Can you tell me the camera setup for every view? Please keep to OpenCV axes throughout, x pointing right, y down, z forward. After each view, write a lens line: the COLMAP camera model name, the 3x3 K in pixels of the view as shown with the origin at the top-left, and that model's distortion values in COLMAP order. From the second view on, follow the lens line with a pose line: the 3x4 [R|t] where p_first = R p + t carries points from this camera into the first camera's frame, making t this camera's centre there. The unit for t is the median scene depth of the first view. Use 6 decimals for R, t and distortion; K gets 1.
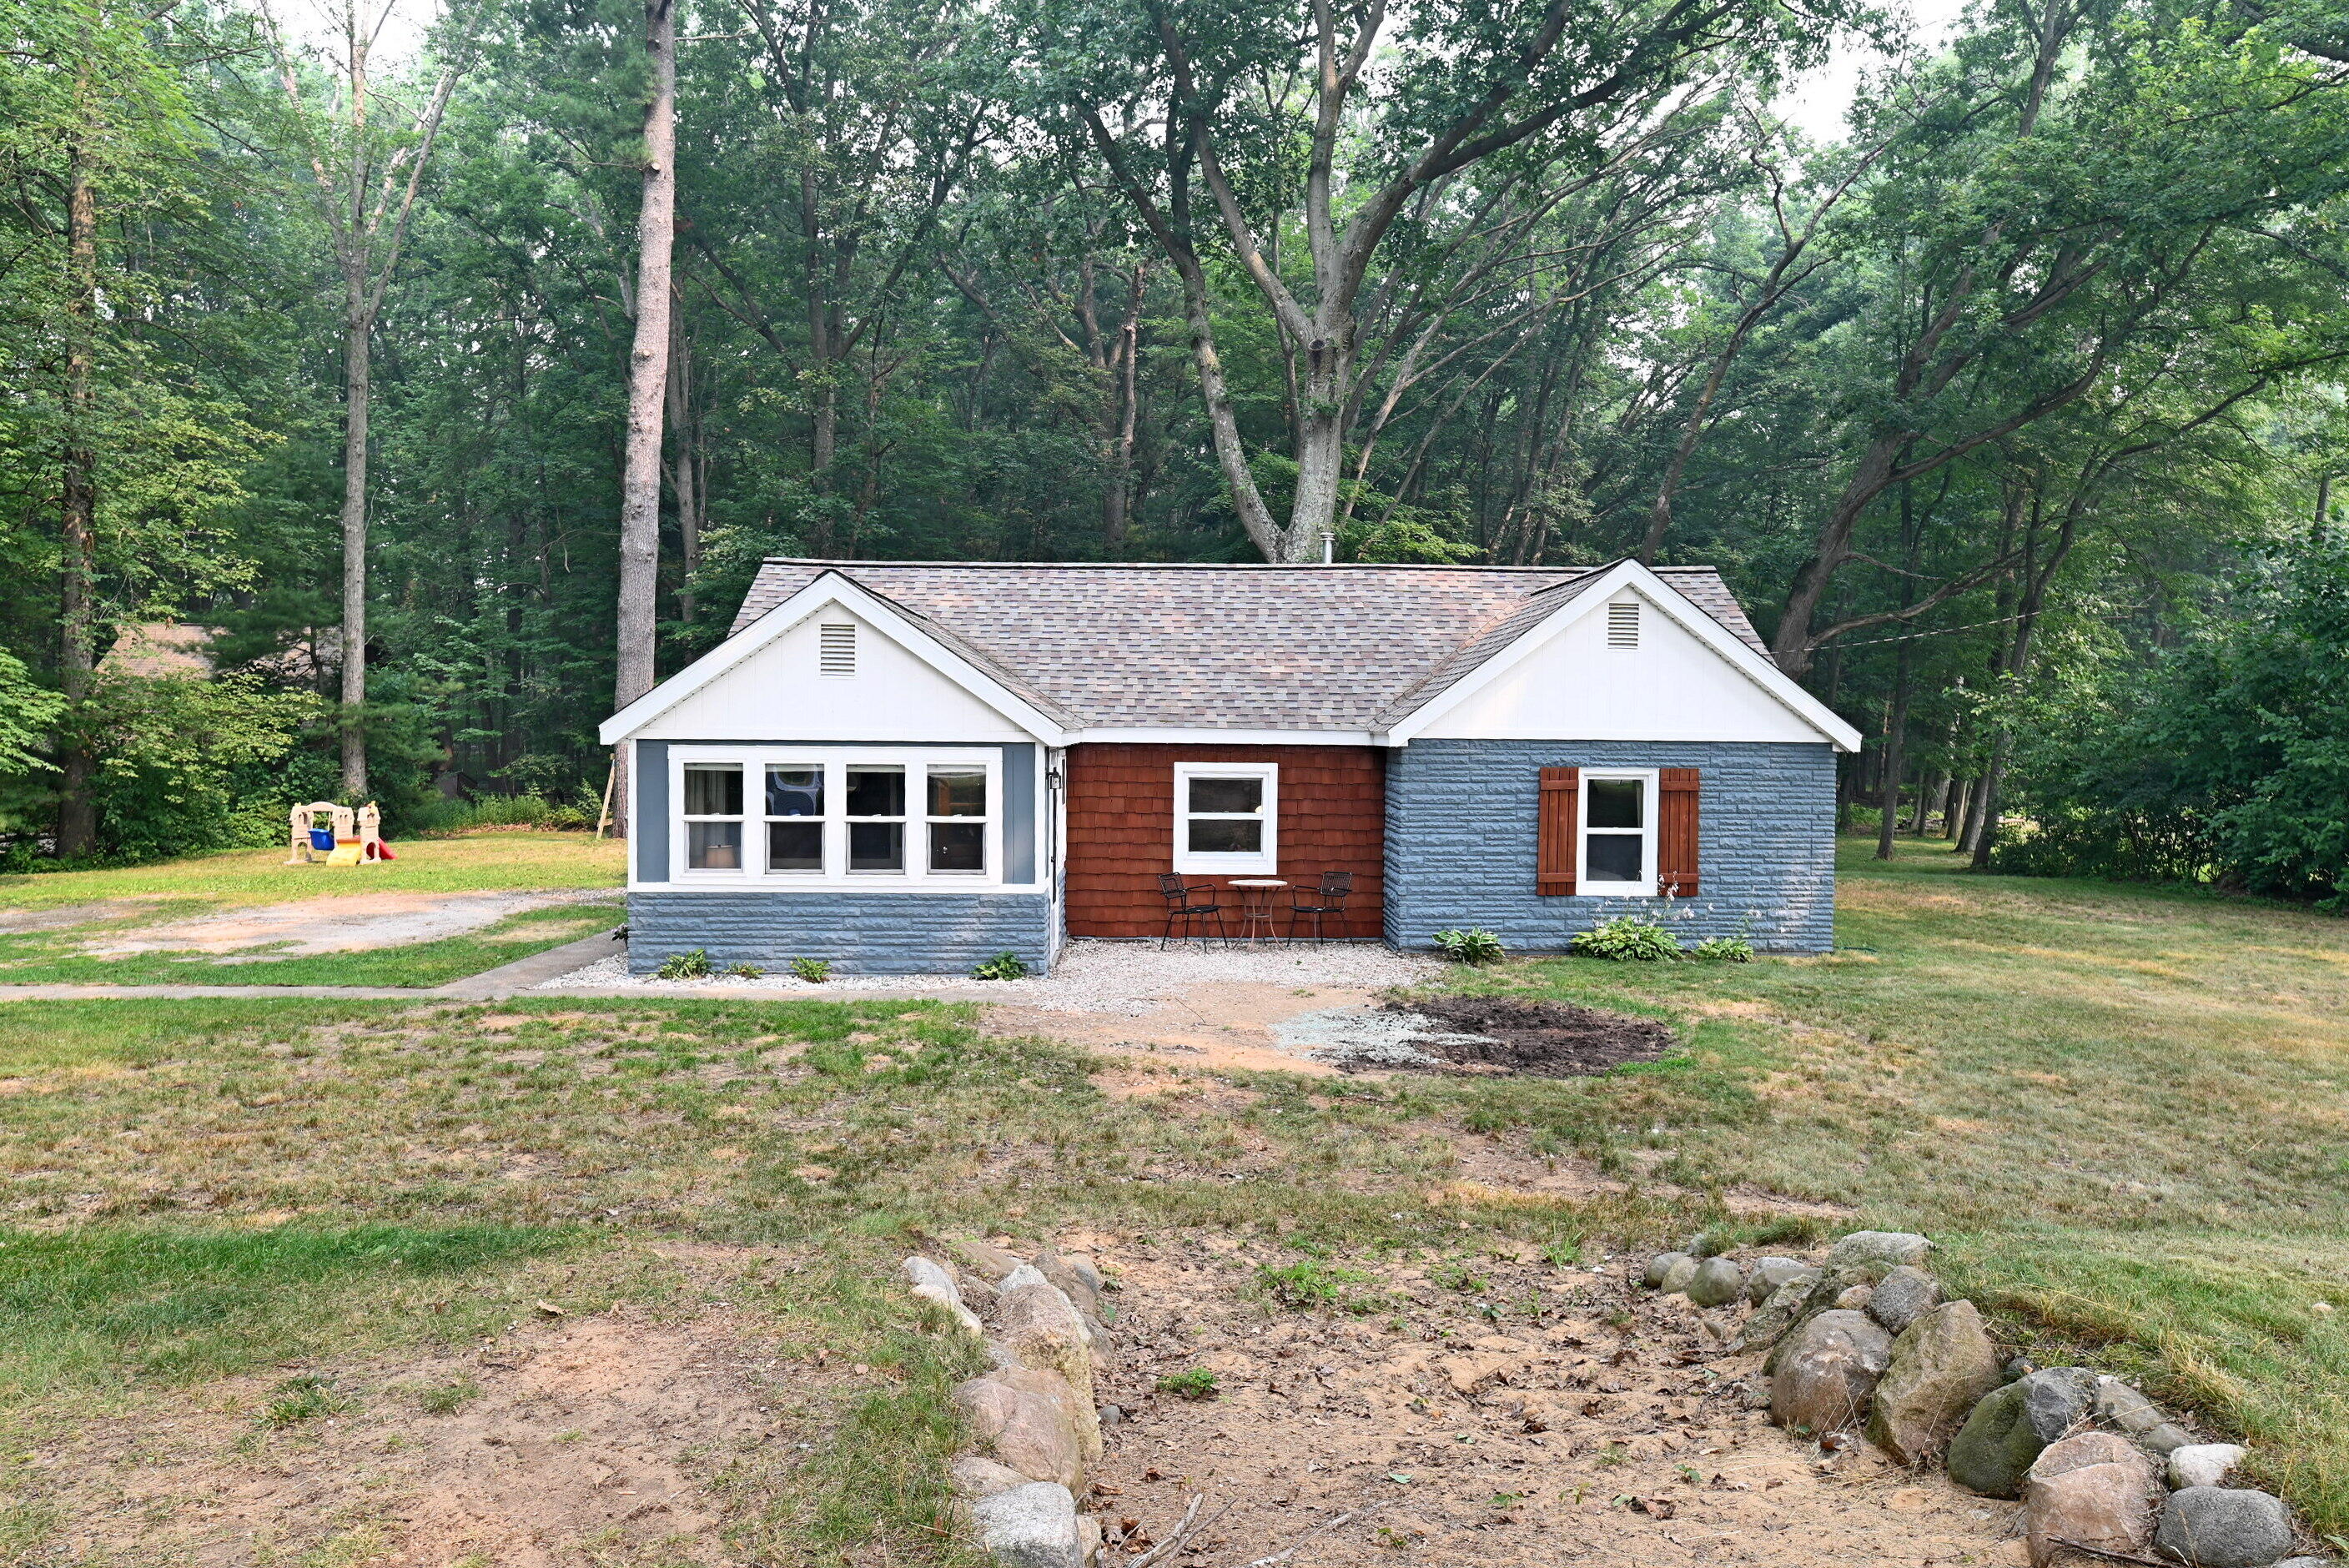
lens RADIAL K [[1418.0, 0, 1177.8], [0, 1418.0, 779.5], [0, 0, 1]] dist [0.022919, -0.000012]
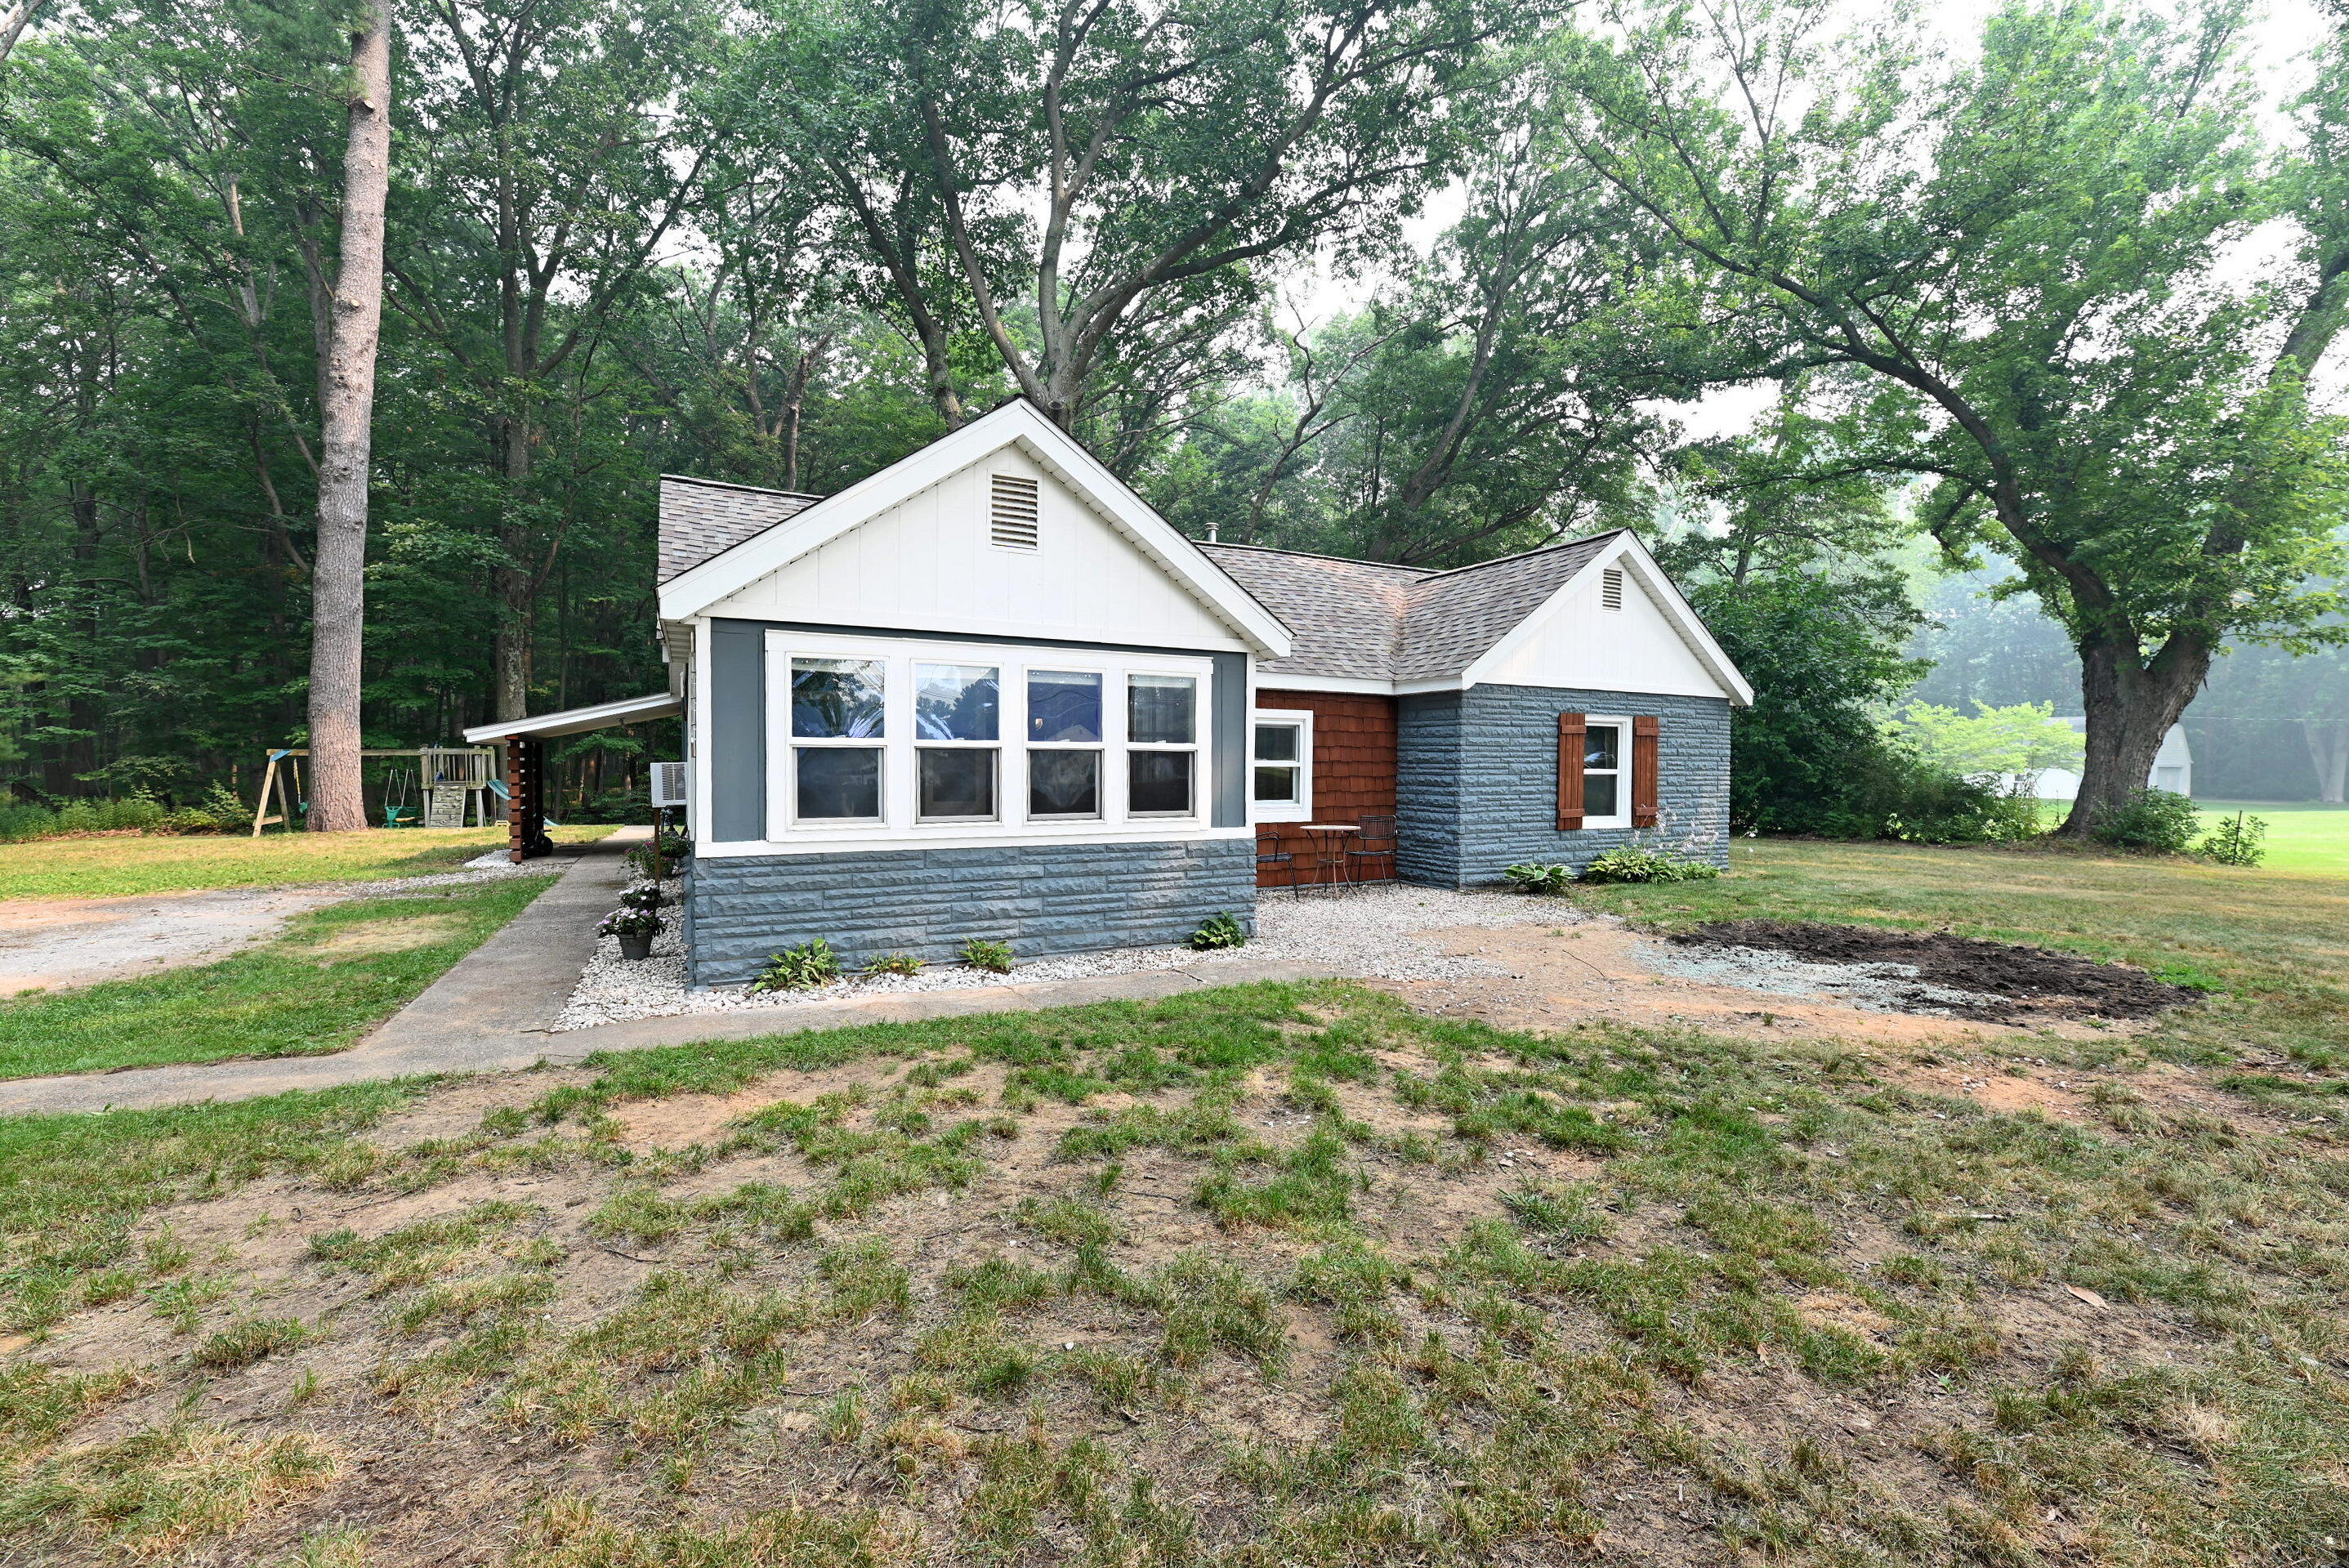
lens RADIAL K [[949.7, 0, 1171.0], [0, 949.7, 786.4], [0, 0, 1]] dist [-0.003340, -0.000787]
pose [[0.903989, -0.012430, 0.427374, -0.336129], [0.014796, 0.999888, -0.002215, 0.045788], [-0.427299, 0.008325, 0.904072, 0.469875]]
